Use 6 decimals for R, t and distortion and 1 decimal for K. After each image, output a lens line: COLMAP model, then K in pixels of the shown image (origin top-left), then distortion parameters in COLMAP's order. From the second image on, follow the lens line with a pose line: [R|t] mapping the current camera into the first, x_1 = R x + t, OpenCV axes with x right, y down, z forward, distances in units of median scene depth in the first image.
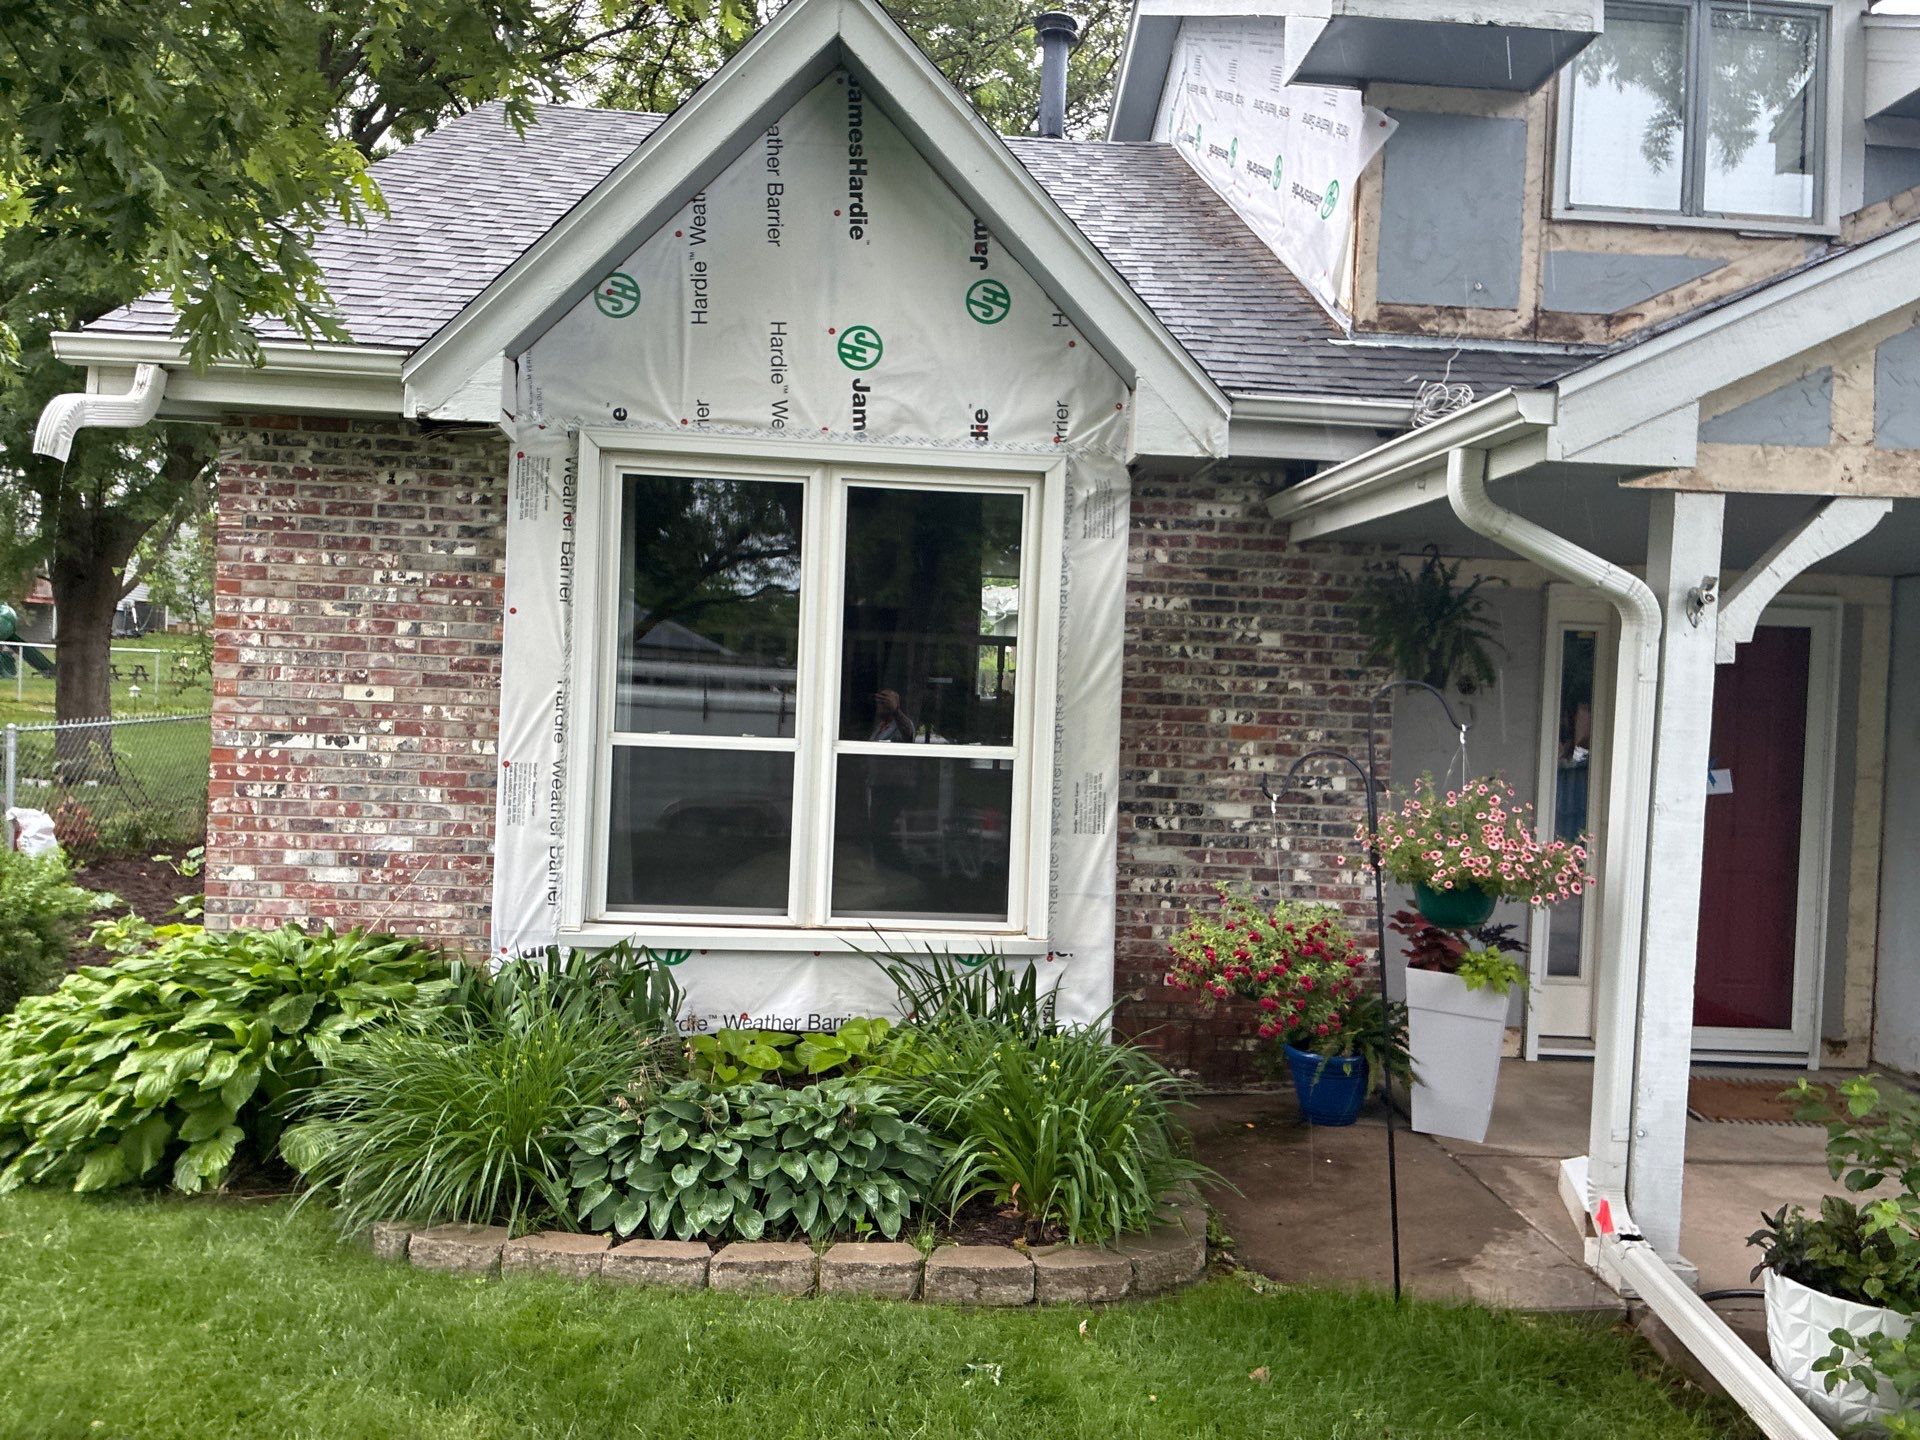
lens RADIAL K [[1454.4, 0, 961.3], [0, 1454.4, 718.3], [0, 0, 1]] dist [0.051423, -0.062266]
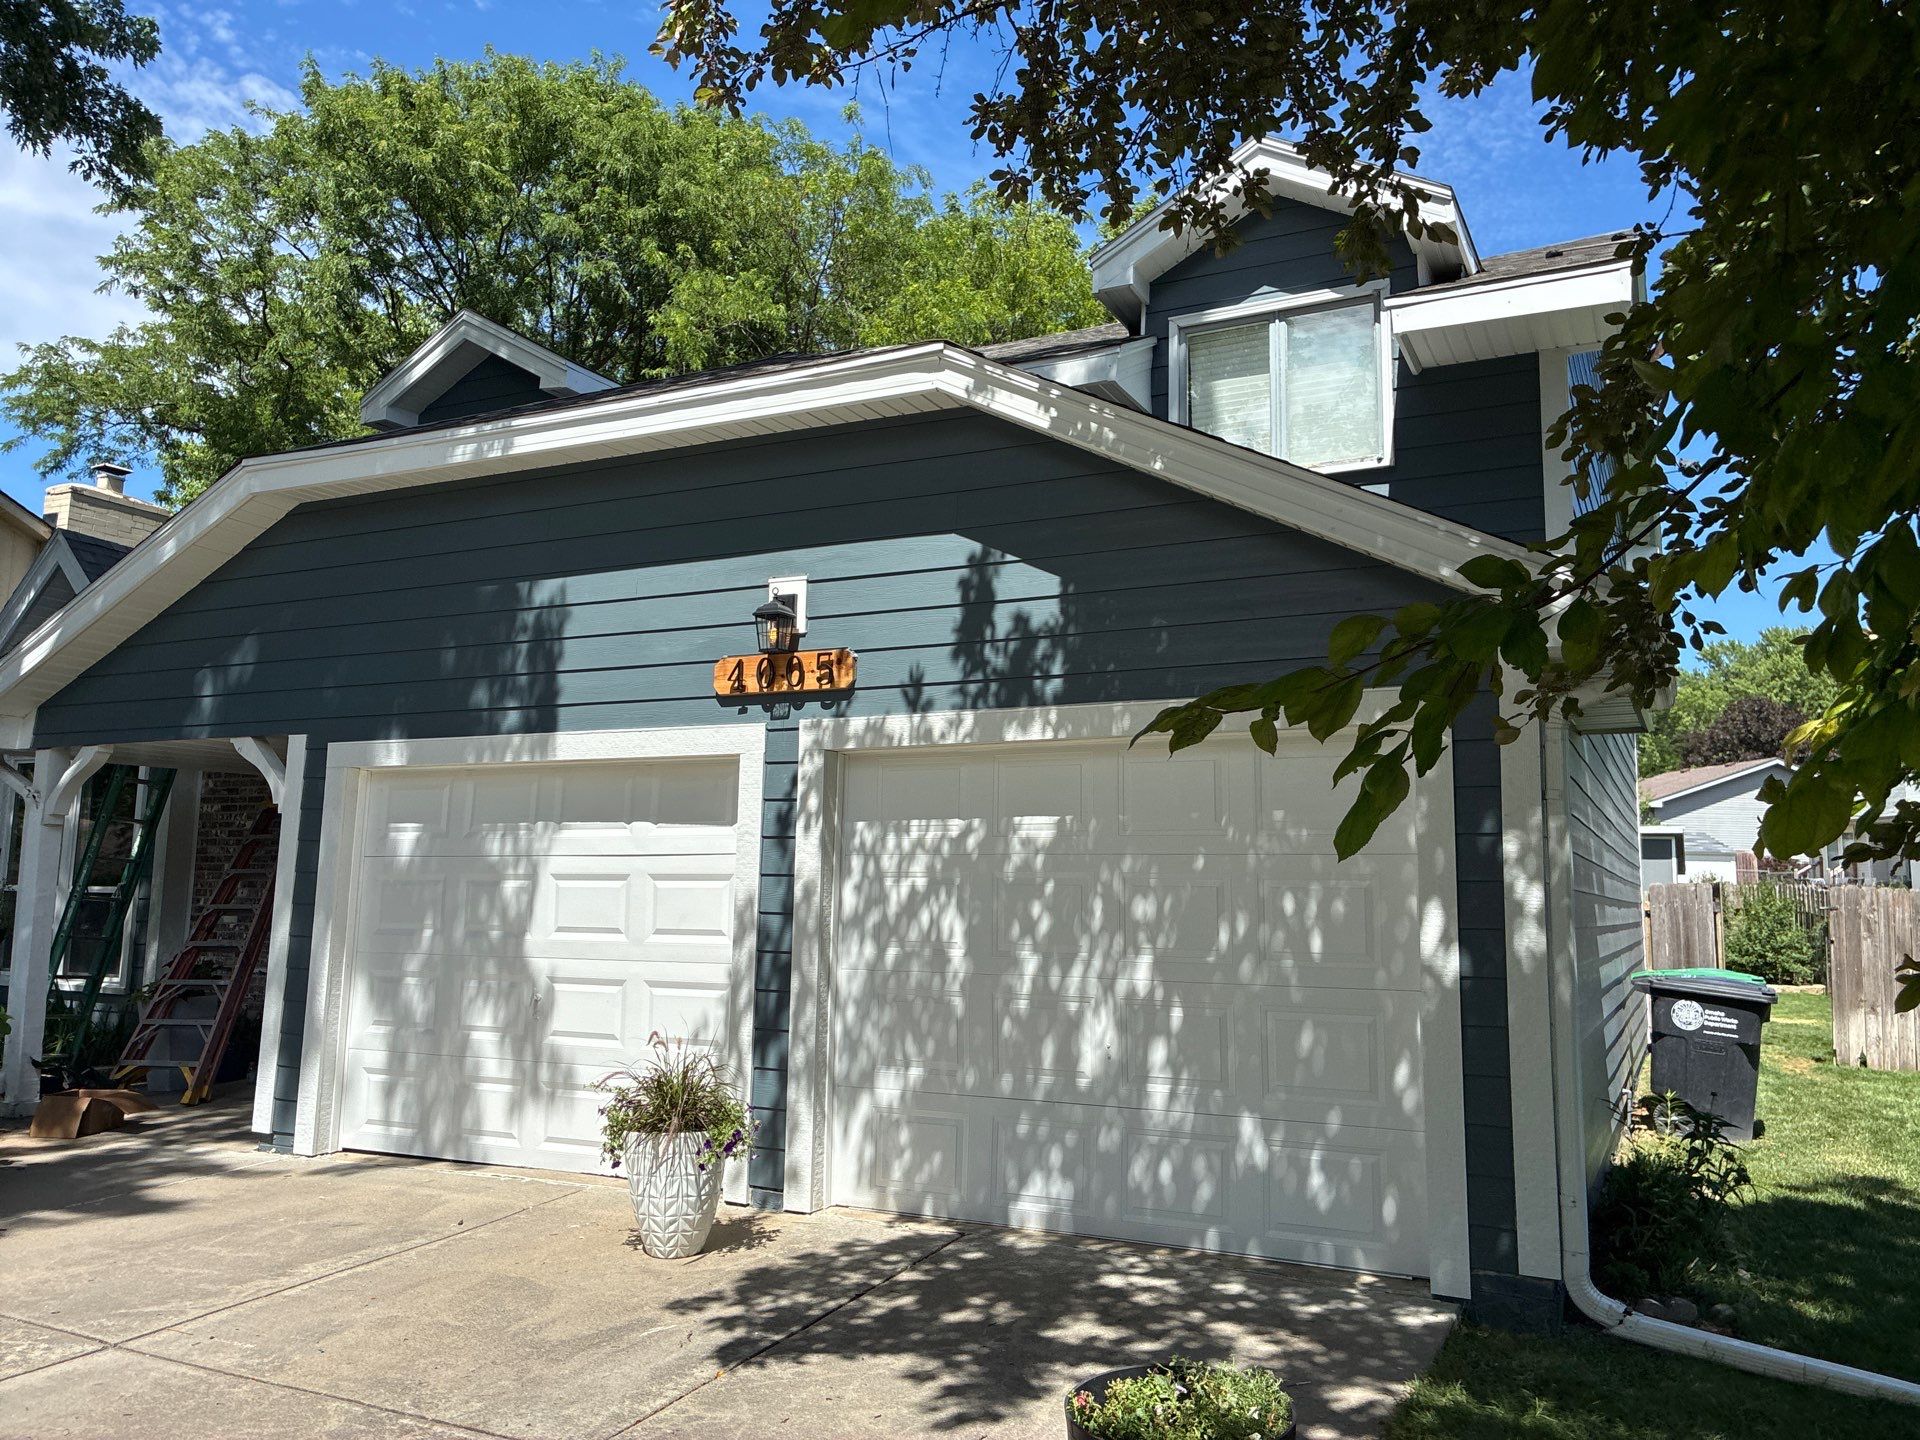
lens RADIAL K [[1454.4, 0, 1030.2], [0, 1454.4, 679.3], [0, 0, 1]] dist [0.051423, -0.062266]
pose [[0.881193, -0.100372, -0.461980, 2.011388], [0.016752, 0.983218, -0.181665, 0.122867], [0.472460, 0.152342, 0.868086, -0.182199]]
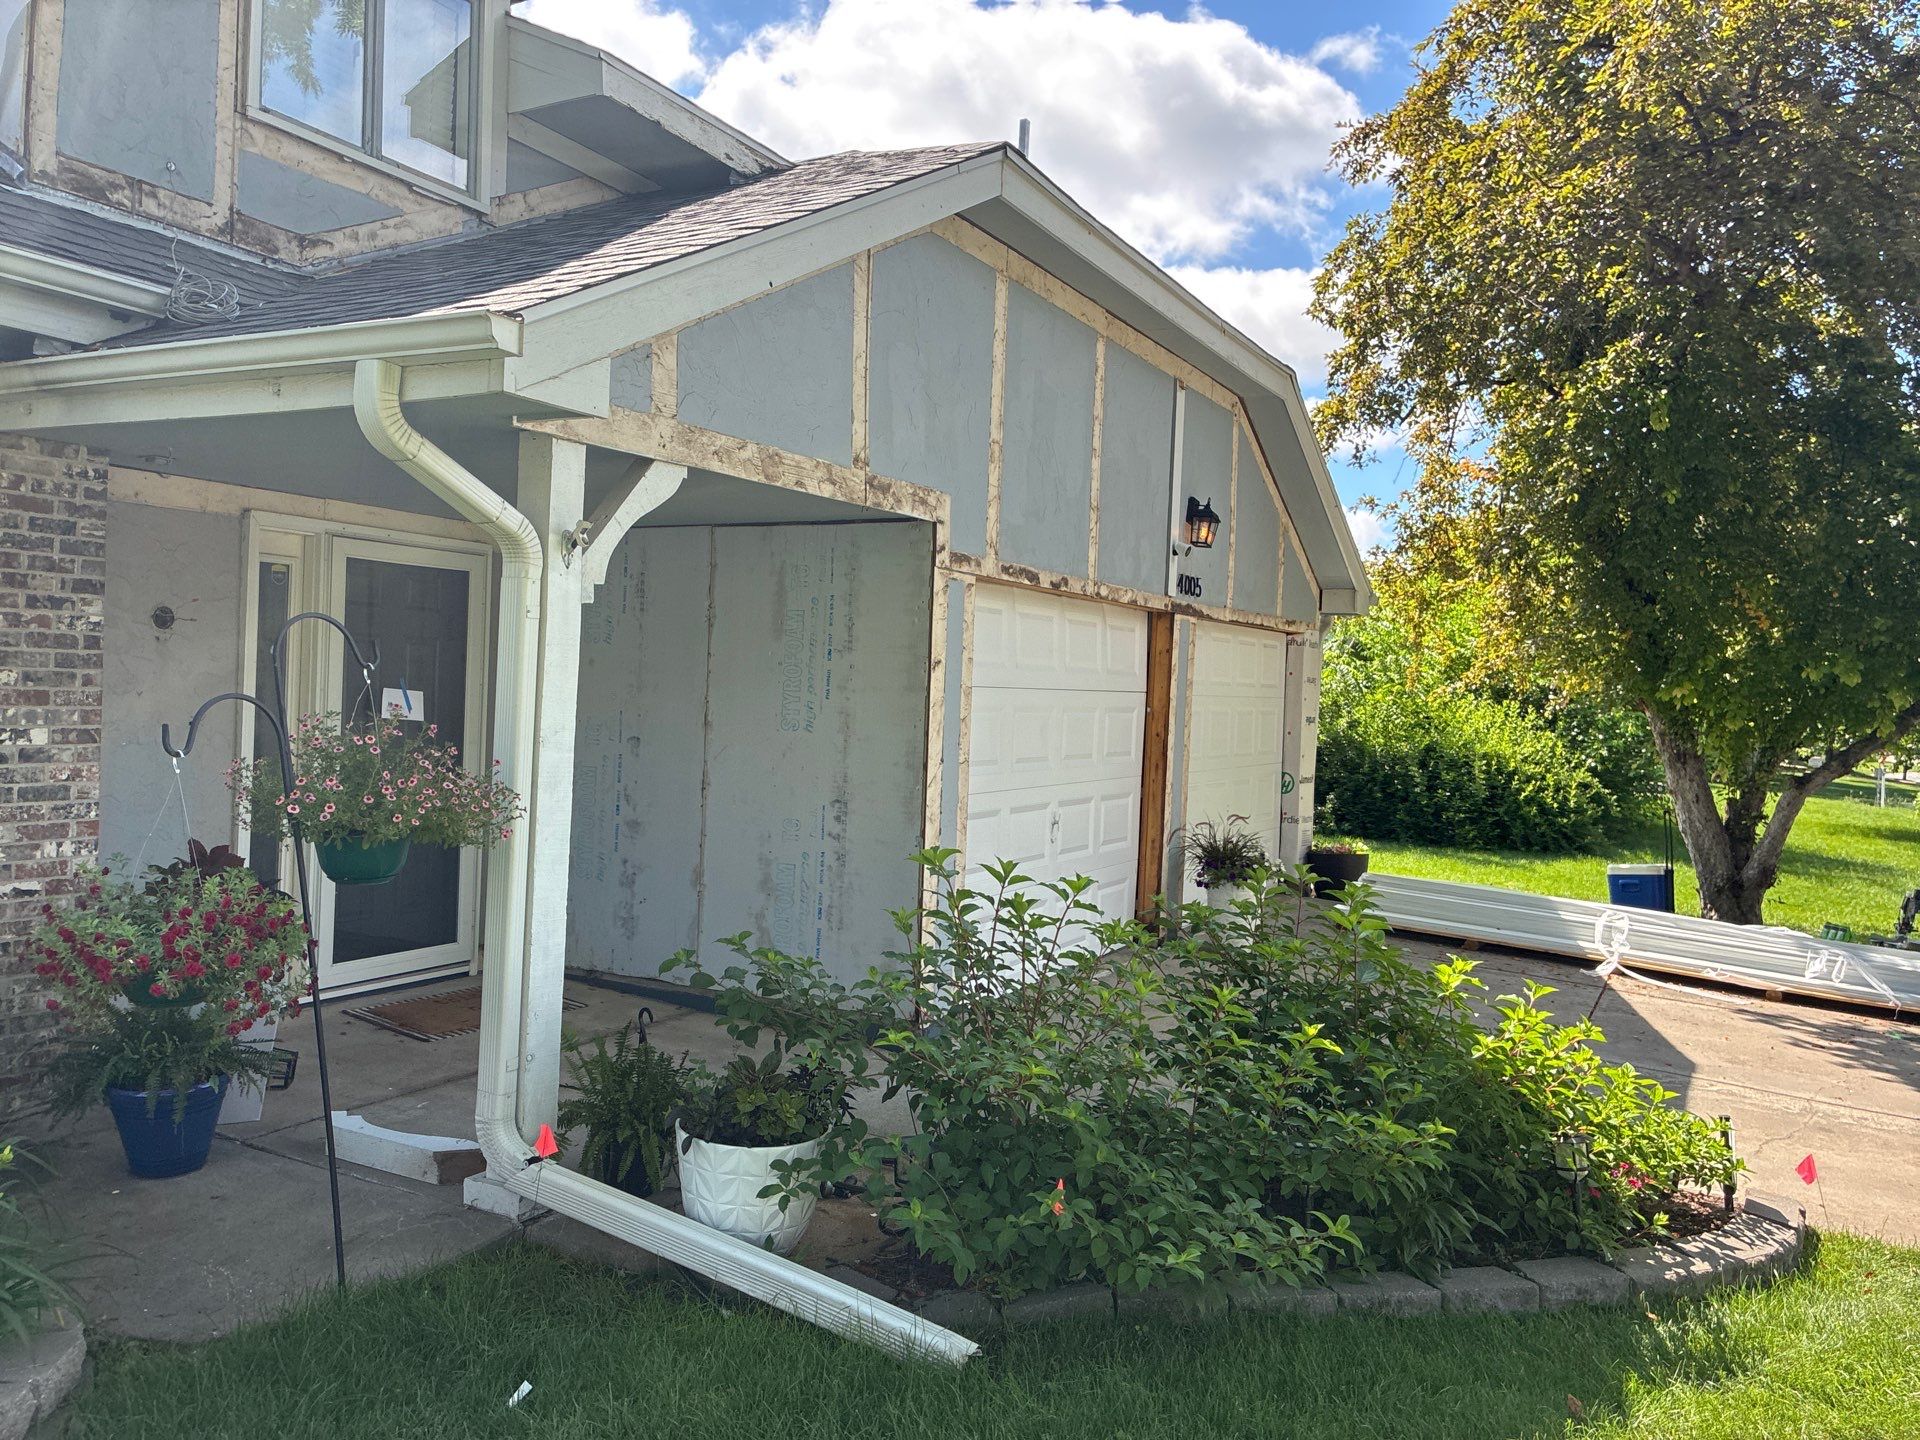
lens RADIAL K [[1454.4, 0, 934.4], [0, 1454.4, 694.4], [0, 0, 1]] dist [0.051423, -0.062266]
pose [[0.528018, -0.025851, 0.848840, -0.177415], [0.003812, 0.999599, 0.028071, 0.000367], [-0.849225, -0.011586, 0.527904, 0.148251]]
